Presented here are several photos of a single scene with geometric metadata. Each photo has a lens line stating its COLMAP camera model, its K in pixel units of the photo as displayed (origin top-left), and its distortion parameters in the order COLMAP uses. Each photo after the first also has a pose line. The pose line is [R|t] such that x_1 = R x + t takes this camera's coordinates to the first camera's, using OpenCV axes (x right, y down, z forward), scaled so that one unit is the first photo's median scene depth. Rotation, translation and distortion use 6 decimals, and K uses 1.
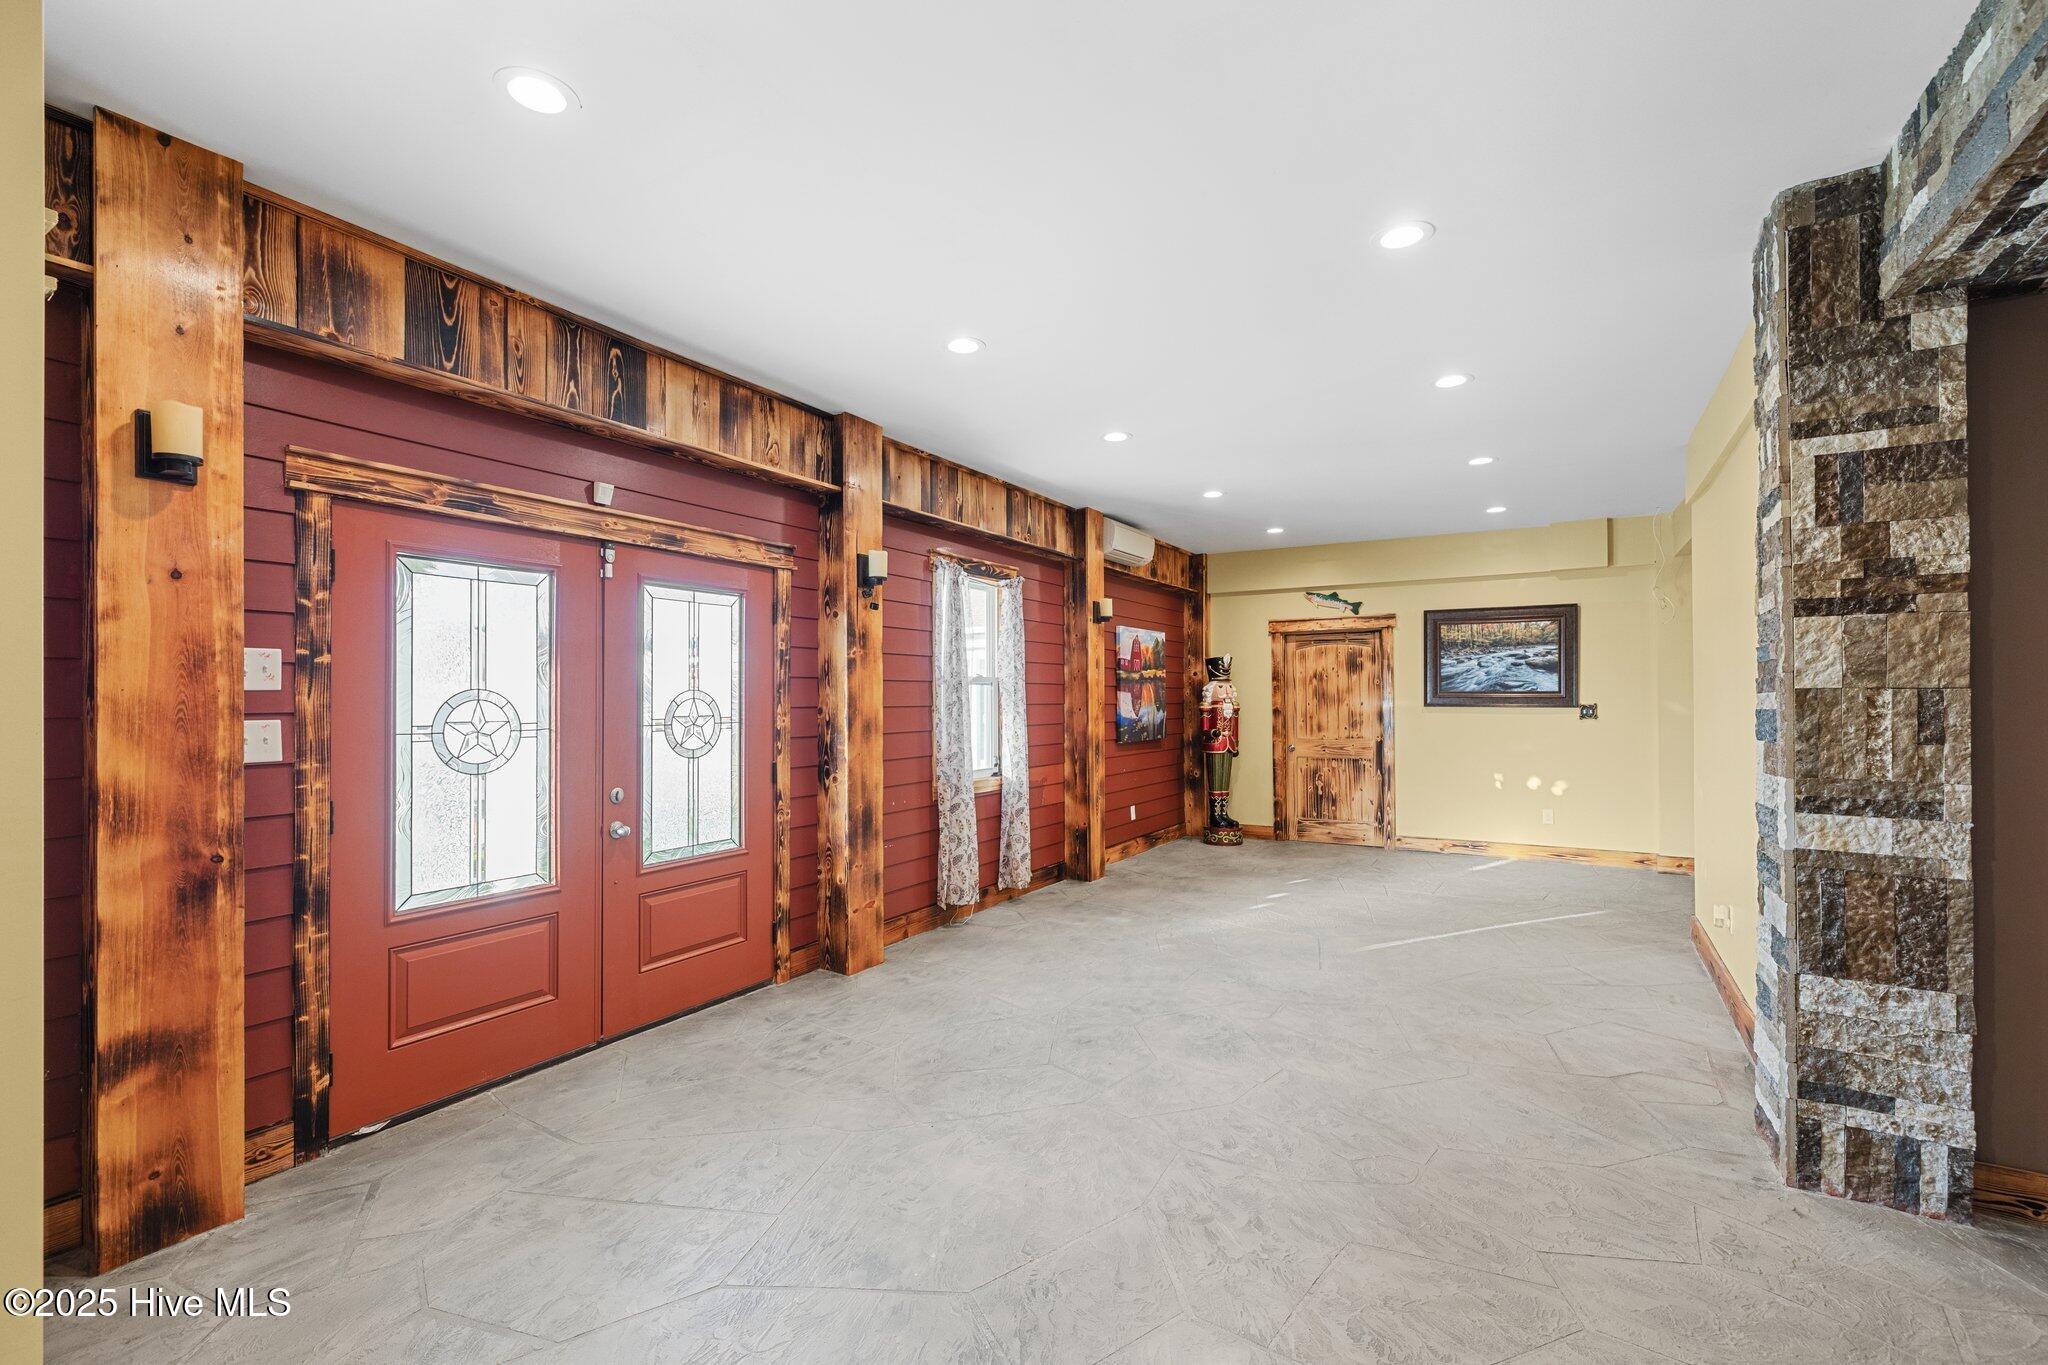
lens RADIAL K [[890.4, 0, 1020.8], [0, 890.4, 689.0], [0, 0, 1]] dist [-0.004243, -0.000215]
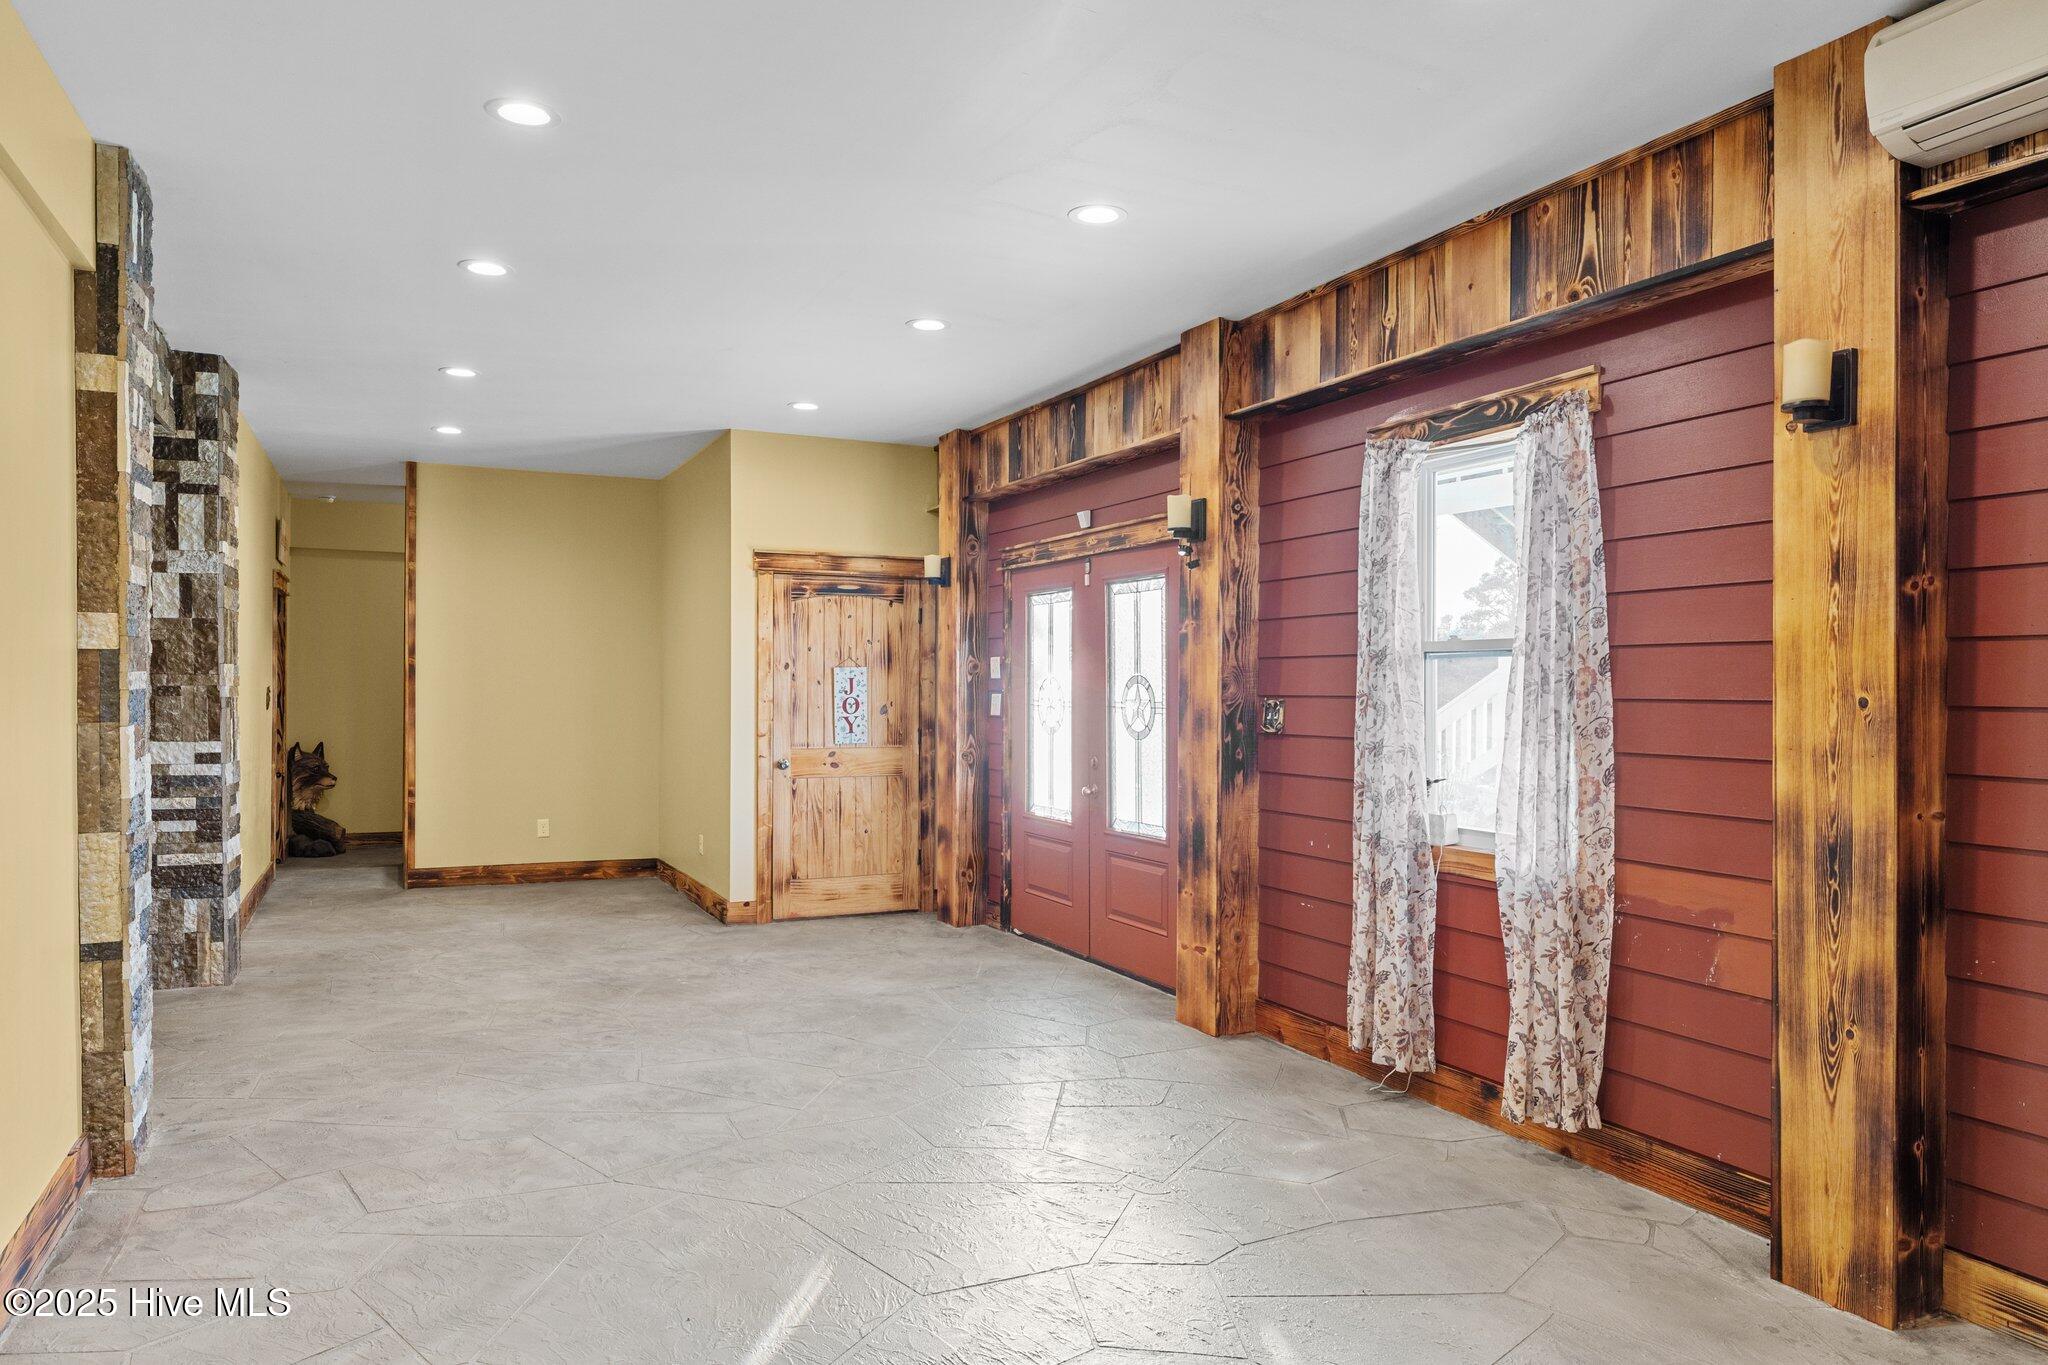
lens RADIAL K [[1367.7, 0, 1022.4], [0, 1367.7, 687.9], [0, 0, 1]] dist [0.000693, -0.001261]
pose [[-0.557743, 0.001851, -0.830012, 0.918219], [0.005915, 0.999981, -0.001745, 0.016034], [0.829993, -0.005883, -0.557743, 1.559694]]
